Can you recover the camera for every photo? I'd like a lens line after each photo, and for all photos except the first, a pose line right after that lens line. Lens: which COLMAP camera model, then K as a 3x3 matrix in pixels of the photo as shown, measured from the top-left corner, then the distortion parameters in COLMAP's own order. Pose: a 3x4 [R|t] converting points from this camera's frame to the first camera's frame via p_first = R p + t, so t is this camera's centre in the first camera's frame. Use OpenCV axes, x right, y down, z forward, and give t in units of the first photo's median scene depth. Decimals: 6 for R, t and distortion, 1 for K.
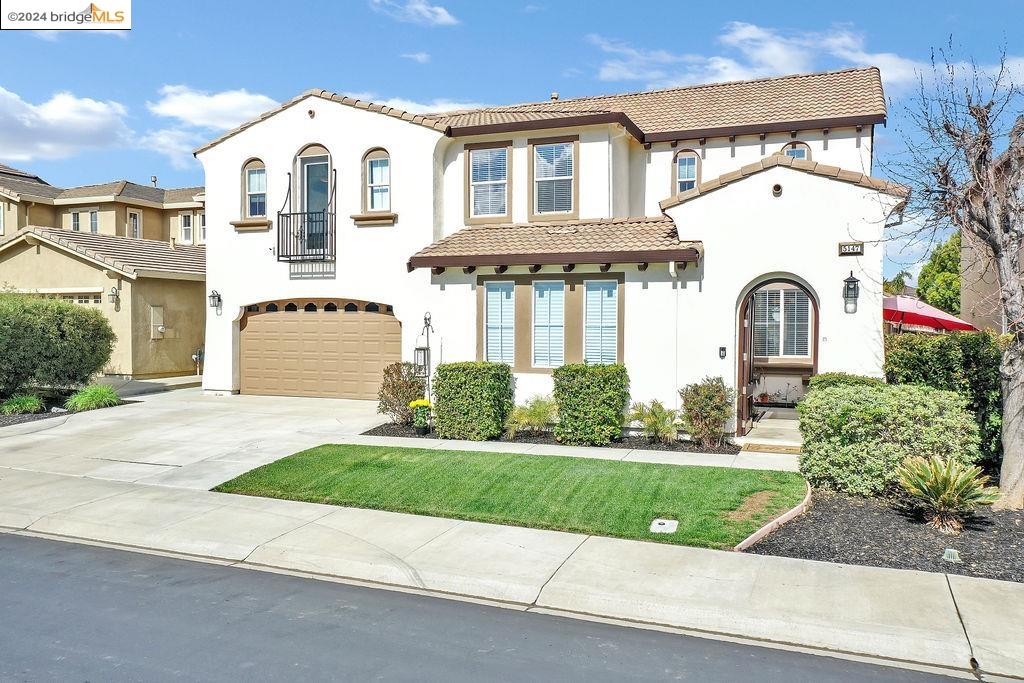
lens RADIAL K [[814.9, 0, 492.5], [0, 814.9, 341.1], [0, 0, 1]] dist [0.007055, 0.003298]
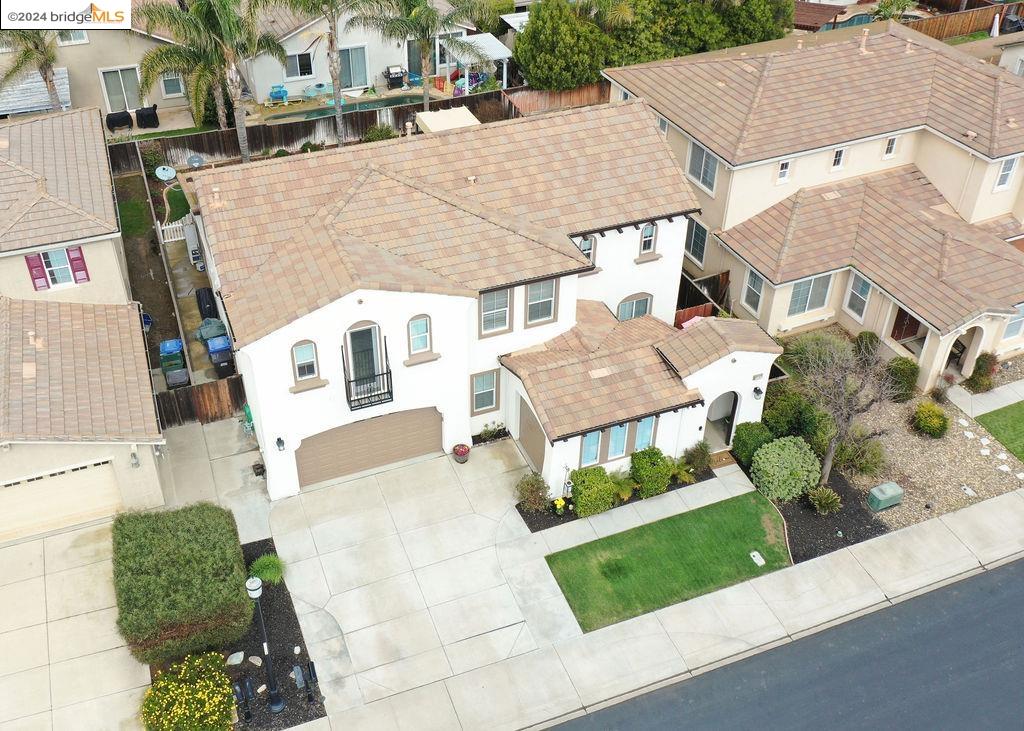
lens RADIAL K [[995.5, 0, 484.6], [0, 995.5, 323.4], [0, 0, 1]] dist [0.014068, 0.004382]
pose [[0.731083, -0.404338, 0.549571, -1.043184], [0.034636, 0.826438, 0.561962, -1.232976], [-0.681409, -0.391805, 0.618199, -0.051749]]
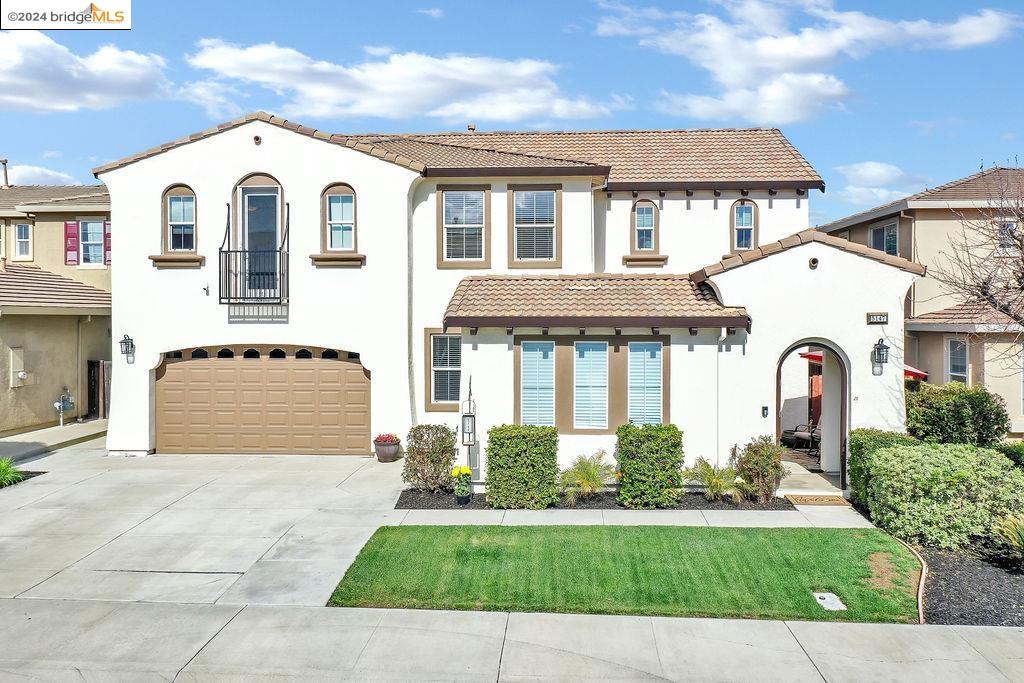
lens RADIAL K [[825.7, 0, 513.1], [0, 825.7, 322.0], [0, 0, 1]] dist [0.003543, 0.002166]
pose [[0.946617, -0.008242, 0.322255, -0.287908], [0.013761, 0.999795, -0.014851, -0.069543], [-0.322066, 0.018493, 0.946537, 0.057436]]
